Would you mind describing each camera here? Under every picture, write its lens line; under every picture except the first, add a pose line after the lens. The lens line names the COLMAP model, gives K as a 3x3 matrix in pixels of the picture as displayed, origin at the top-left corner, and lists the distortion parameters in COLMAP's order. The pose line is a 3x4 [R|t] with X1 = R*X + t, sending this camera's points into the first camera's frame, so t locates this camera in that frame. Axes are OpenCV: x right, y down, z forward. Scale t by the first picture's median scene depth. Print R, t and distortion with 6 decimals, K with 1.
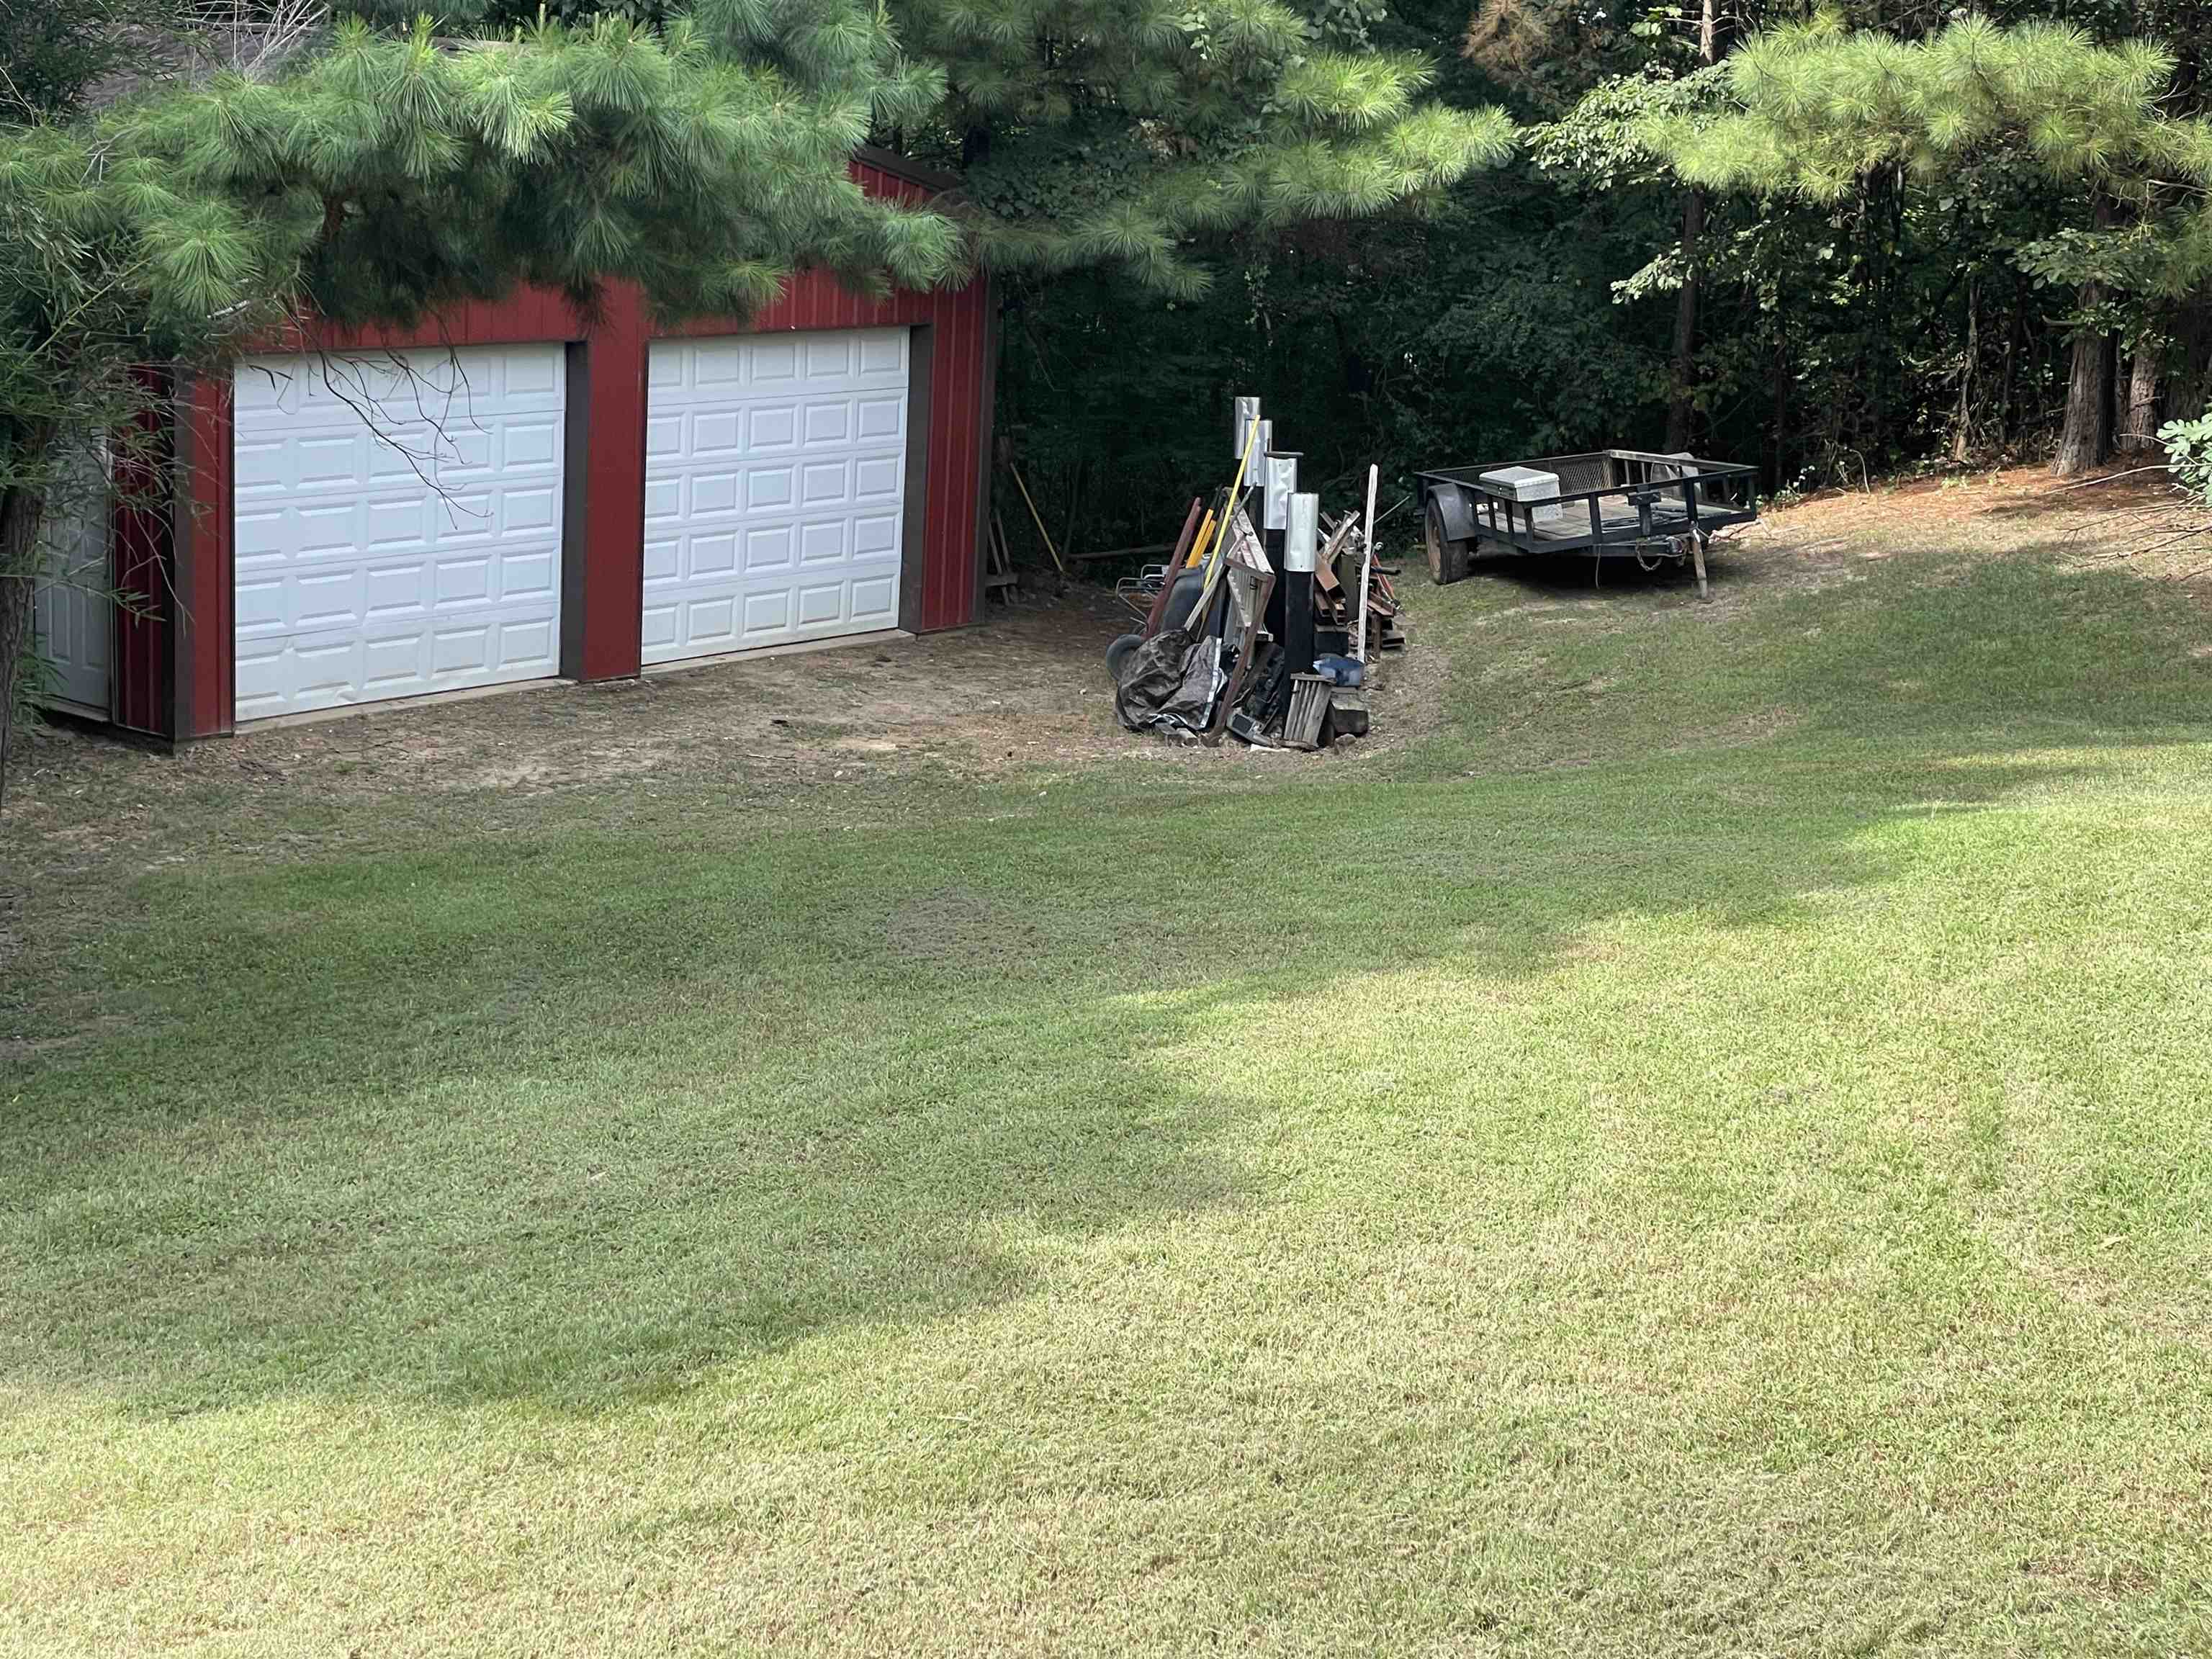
lens RADIAL K [[3593.2, 0, 1105.6], [0, 3593.2, 827.9], [0, 0, 1]] dist [0.112874, 0.000000]
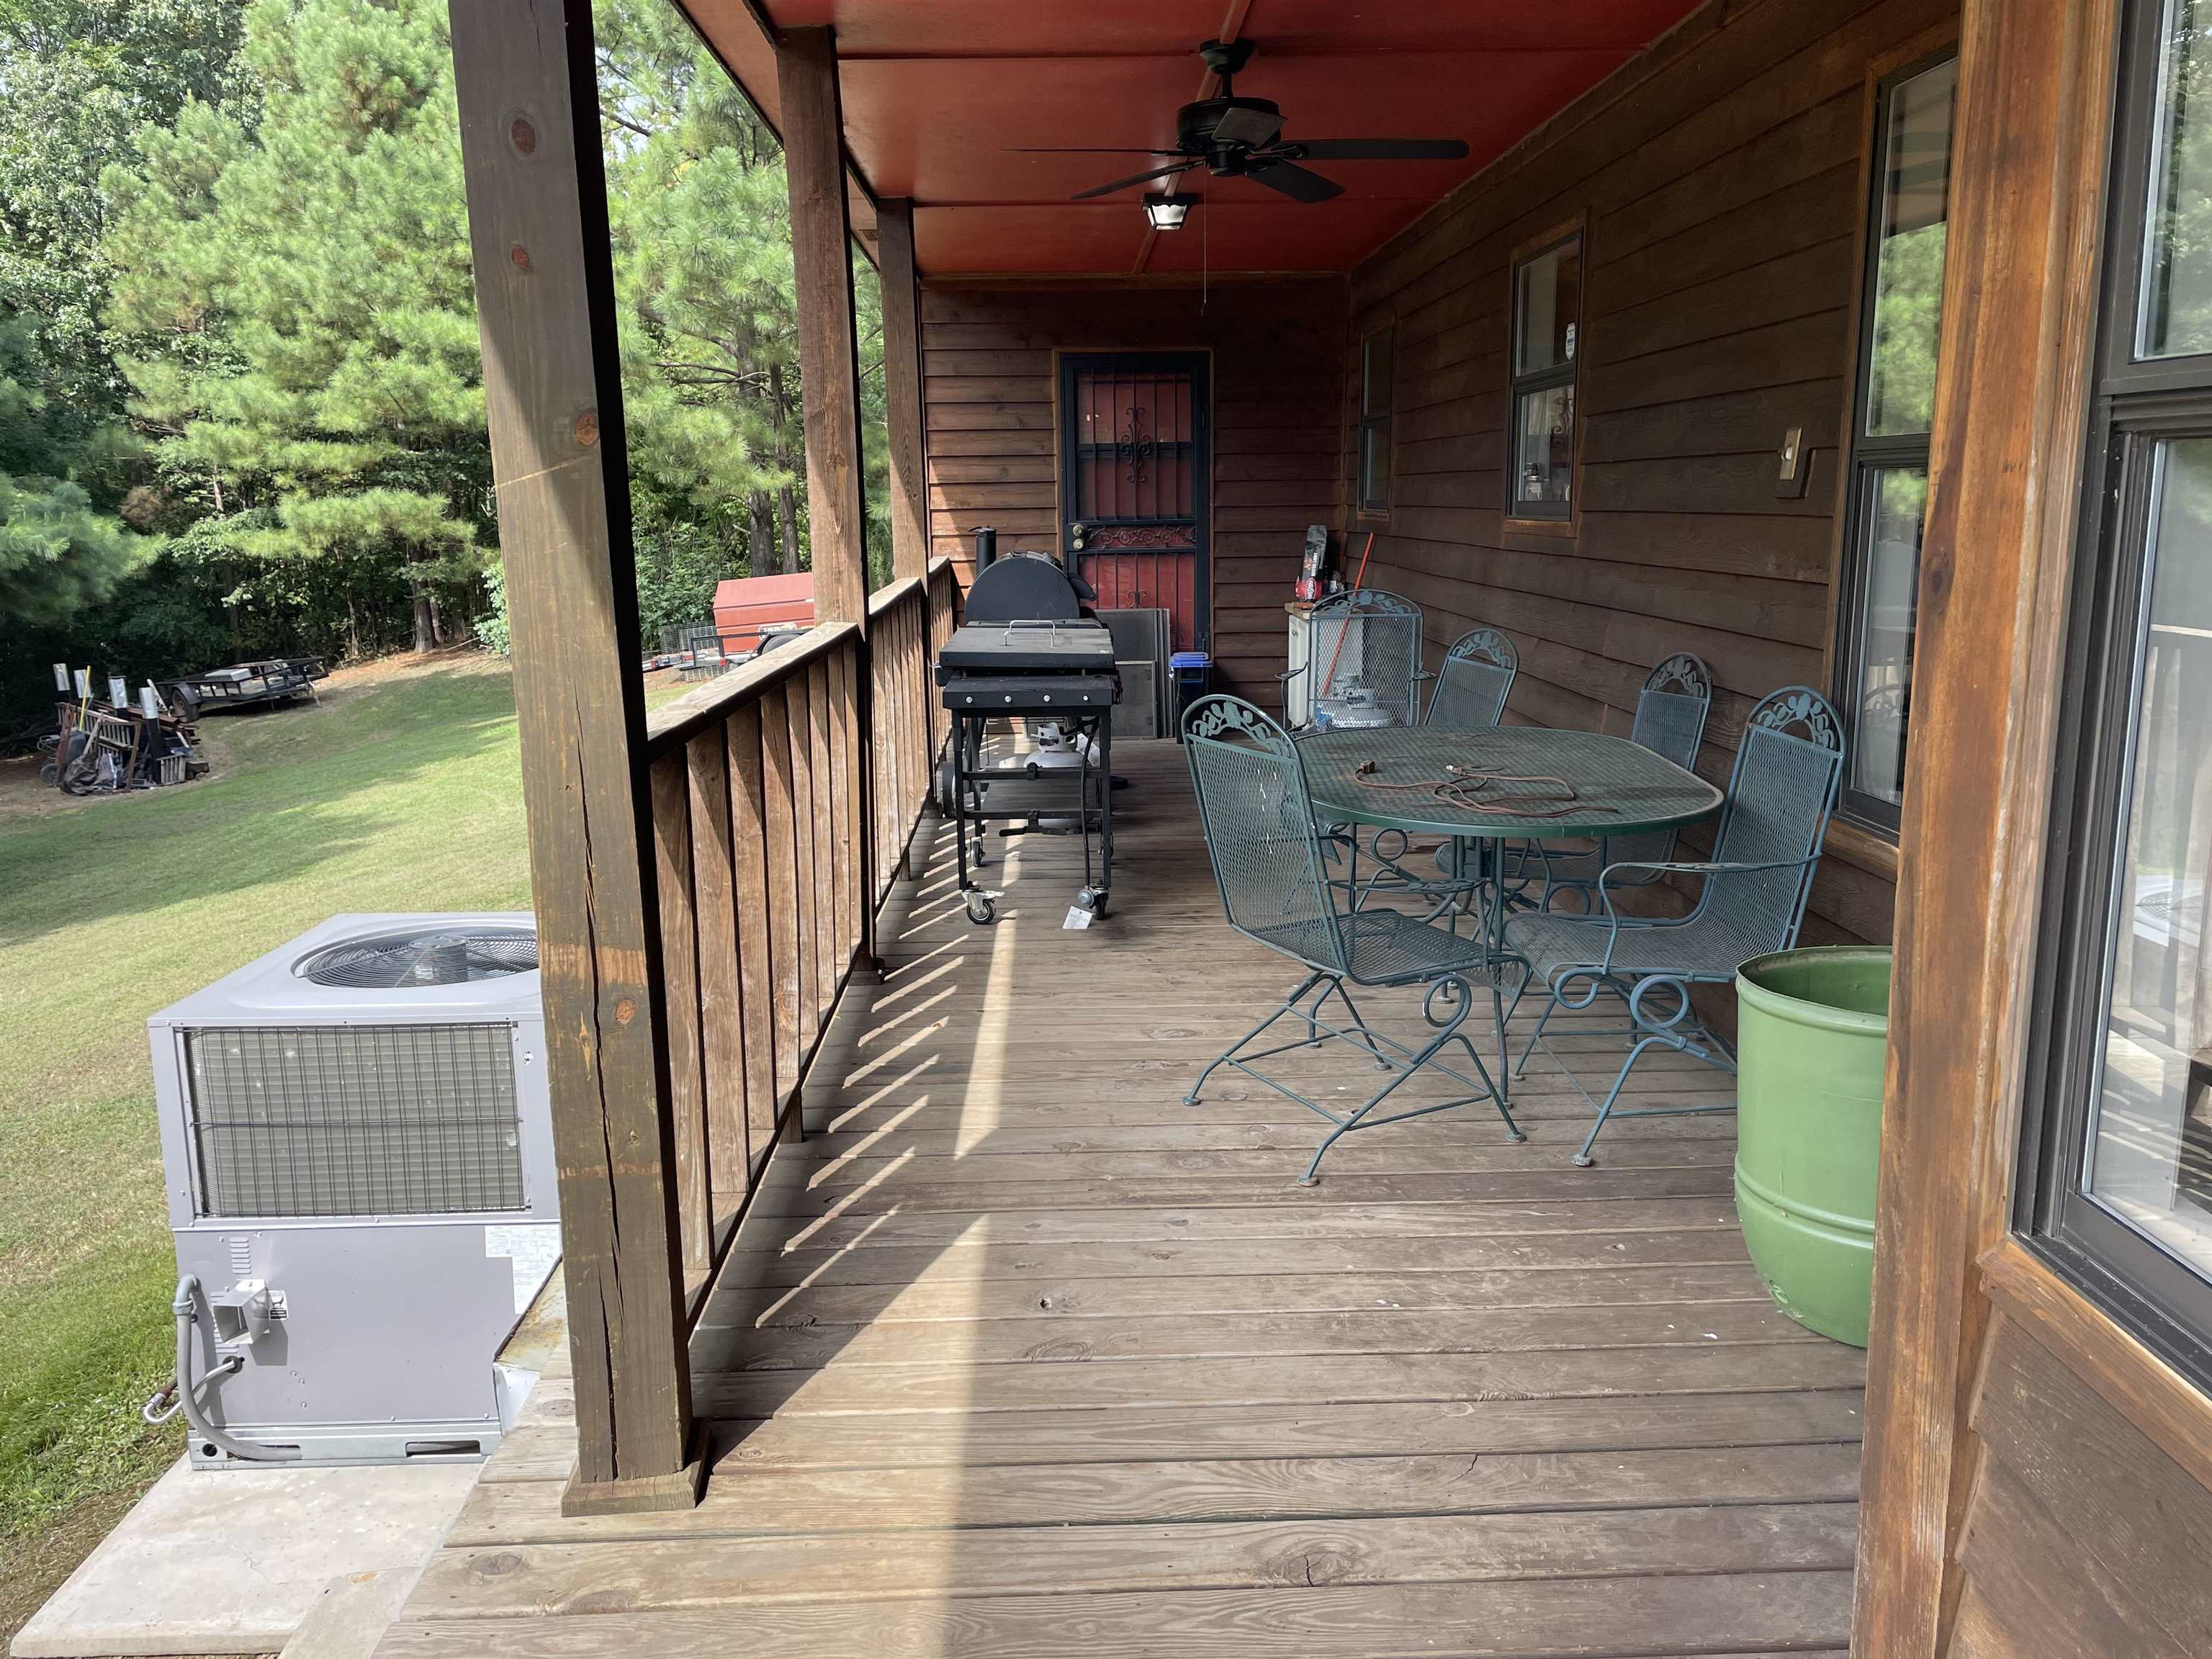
lens RADIAL K [[1748.5, 0, 1108.7], [0, 1748.5, 829.4], [0, 0, 1]] dist [-0.002115, -0.005573]
pose [[0.735402, -0.184676, 0.651981, -0.255540], [0.196267, 0.978955, 0.055914, 0.065652], [-0.648586, 0.086843, 0.756171, -0.339701]]
